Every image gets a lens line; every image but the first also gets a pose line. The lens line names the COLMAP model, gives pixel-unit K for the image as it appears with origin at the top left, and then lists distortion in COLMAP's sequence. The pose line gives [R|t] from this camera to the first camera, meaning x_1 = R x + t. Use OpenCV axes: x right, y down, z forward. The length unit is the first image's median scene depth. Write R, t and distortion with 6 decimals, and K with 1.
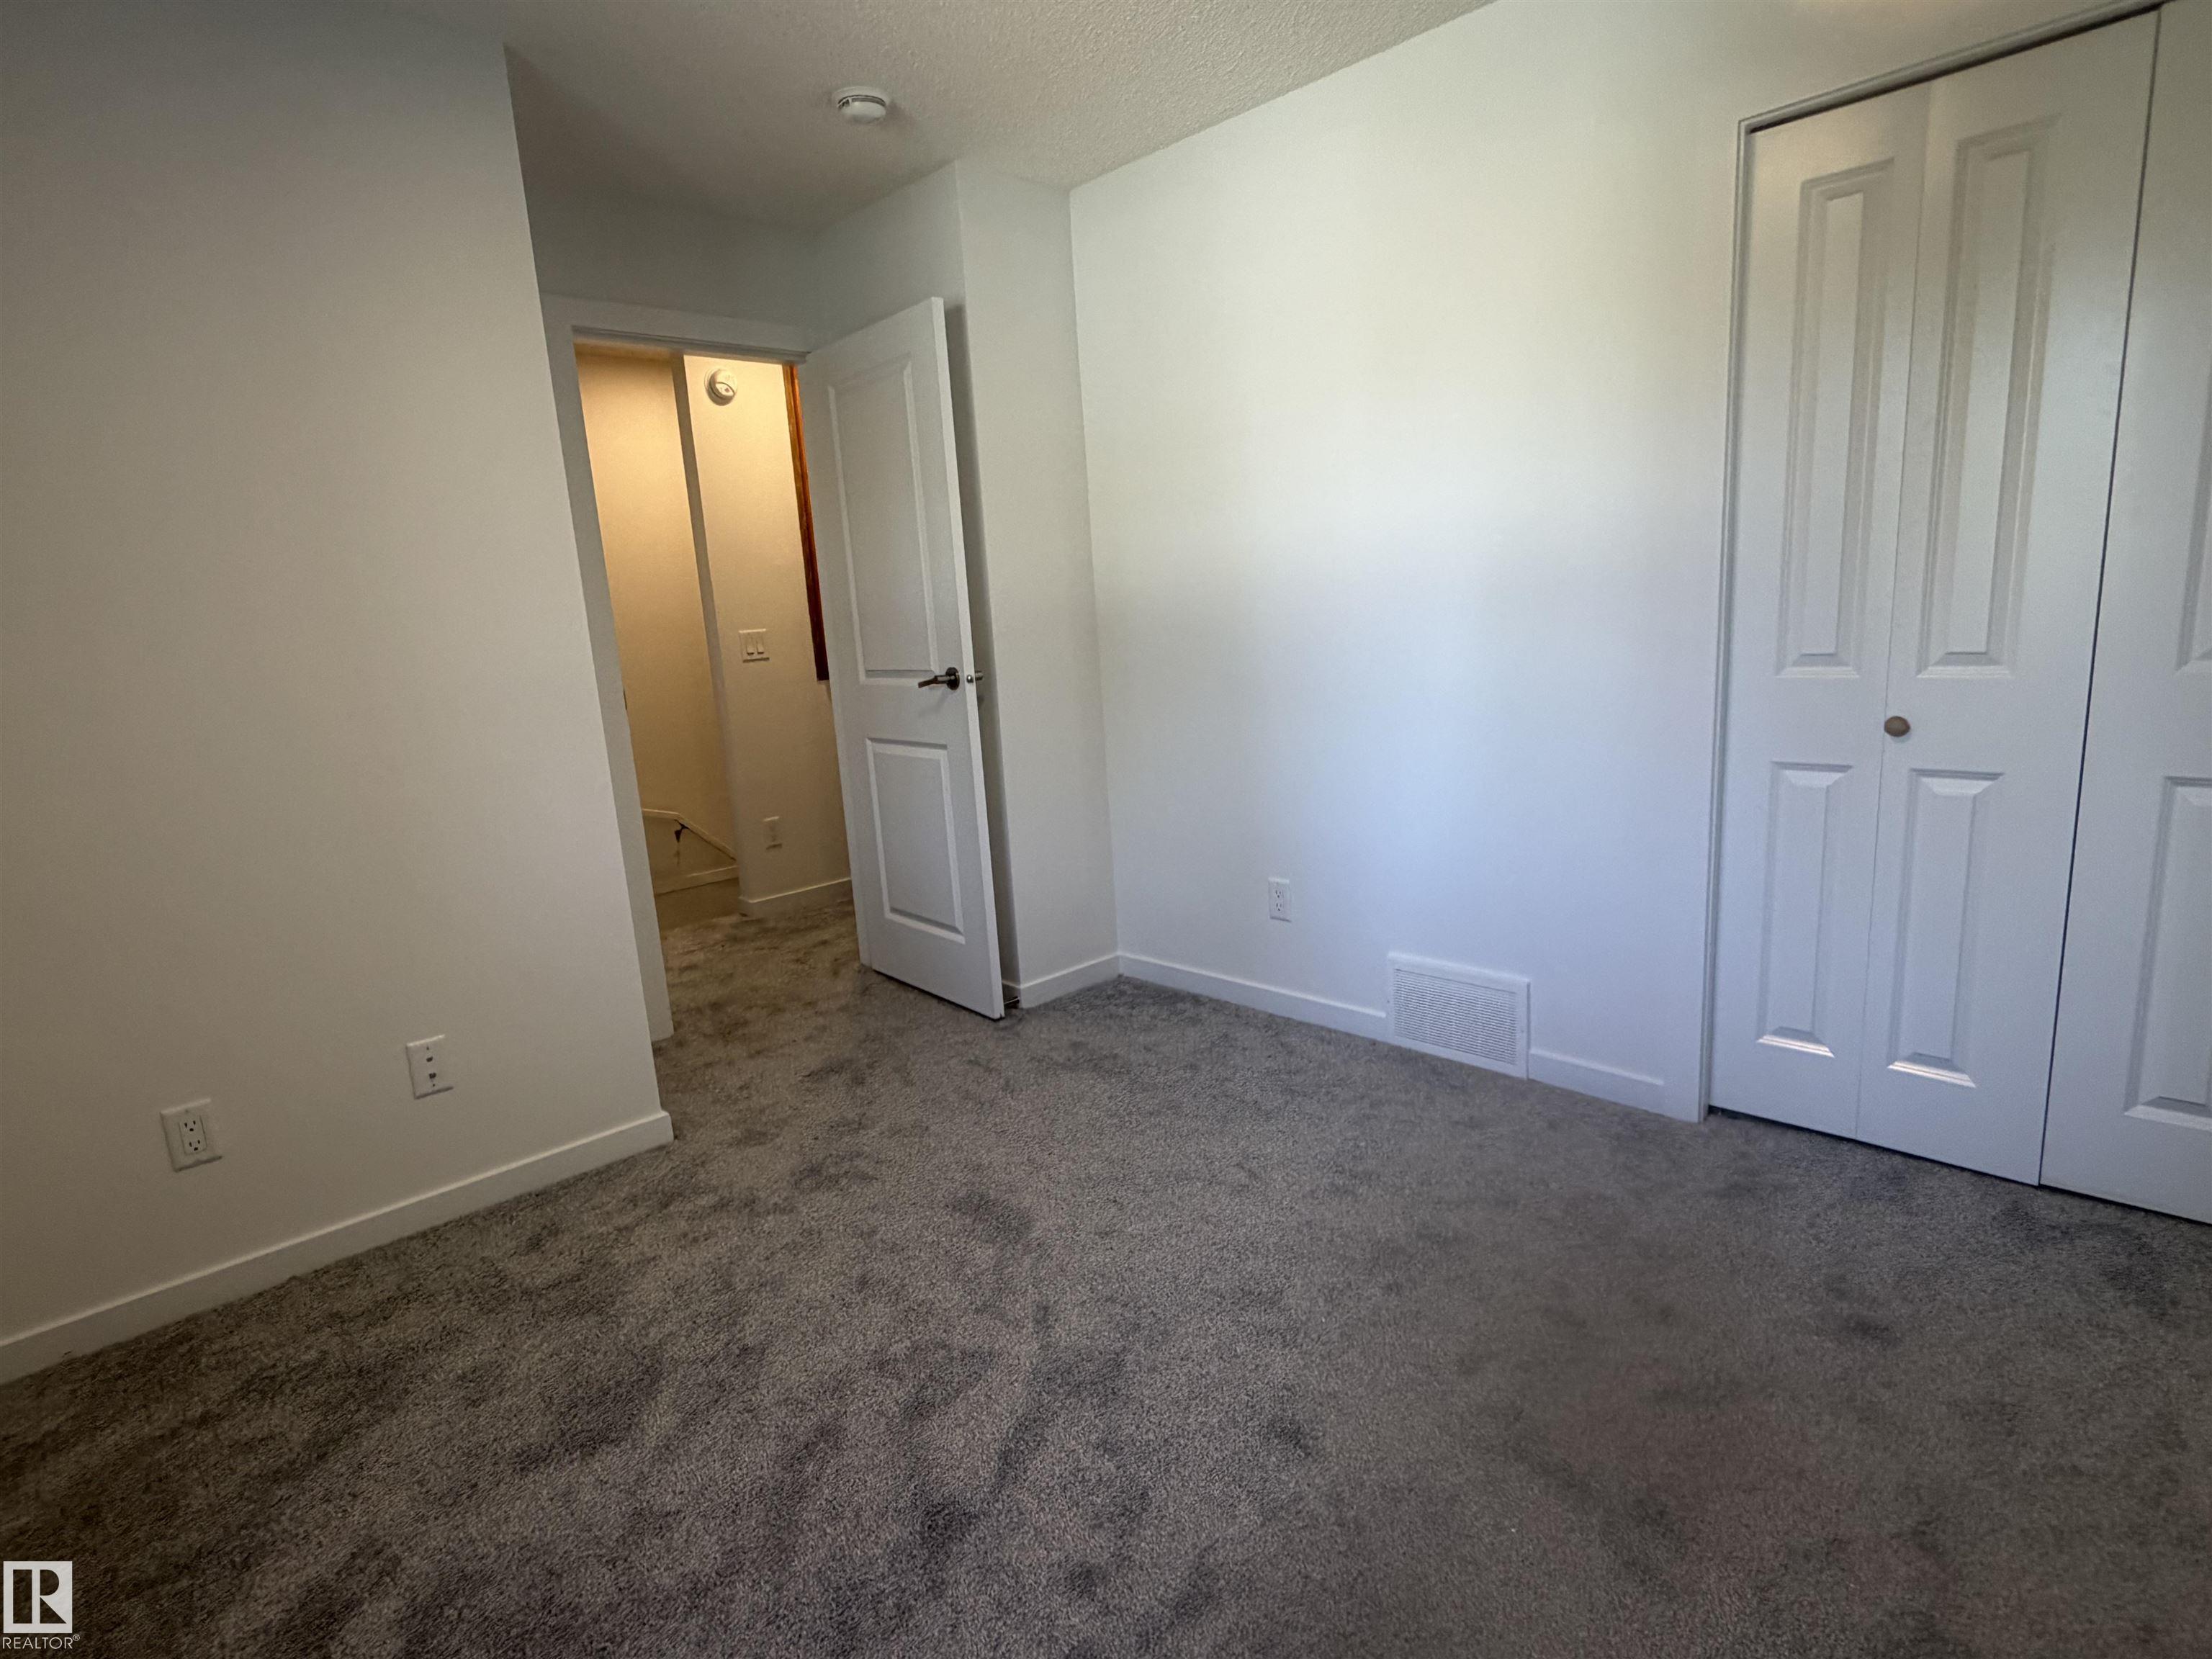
lens RADIAL K [[1147.1, 0, 1106.7], [0, 1147.1, 831.0], [0, 0, 1]] dist [-0.001798, -0.000538]
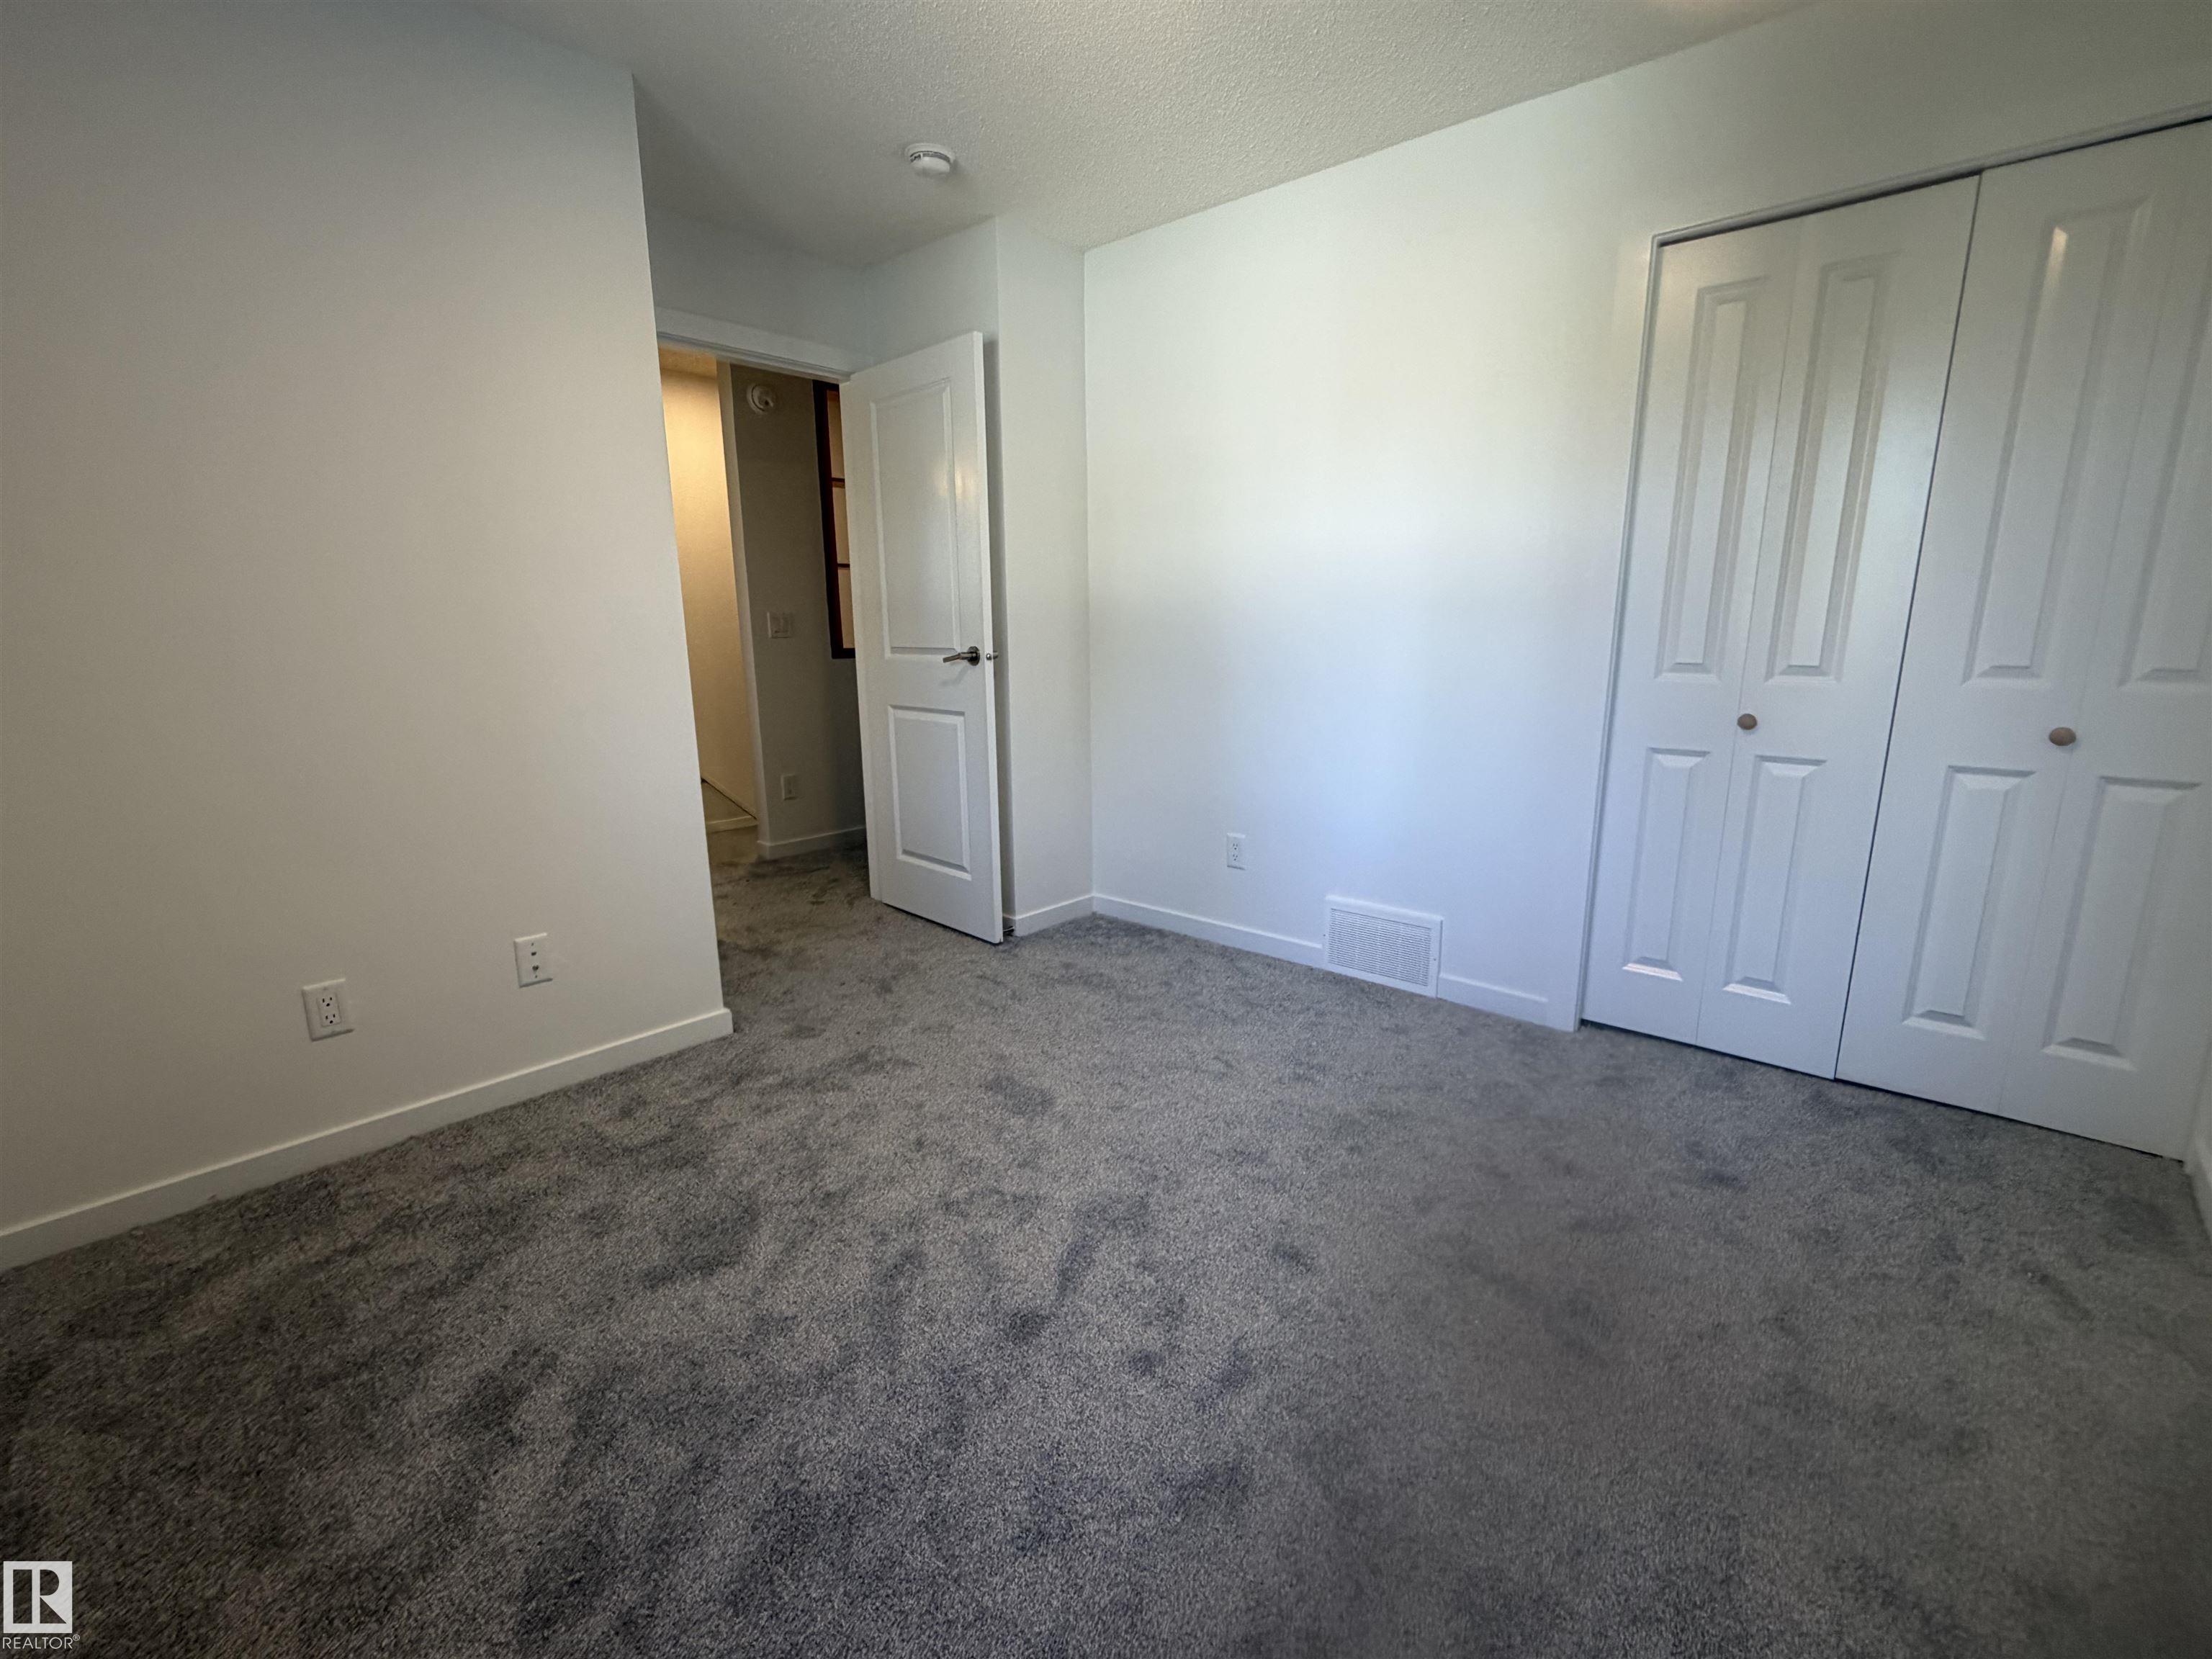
lens RADIAL K [[965.3, 0, 1106.7], [0, 965.3, 829.7], [0, 0, 1]] dist [-0.003155, -0.000372]
pose [[0.995760, 0.037270, 0.084101, -0.115480], [-0.038507, 0.999172, 0.013126, 0.044483], [-0.083542, -0.016309, 0.996371, -0.018230]]
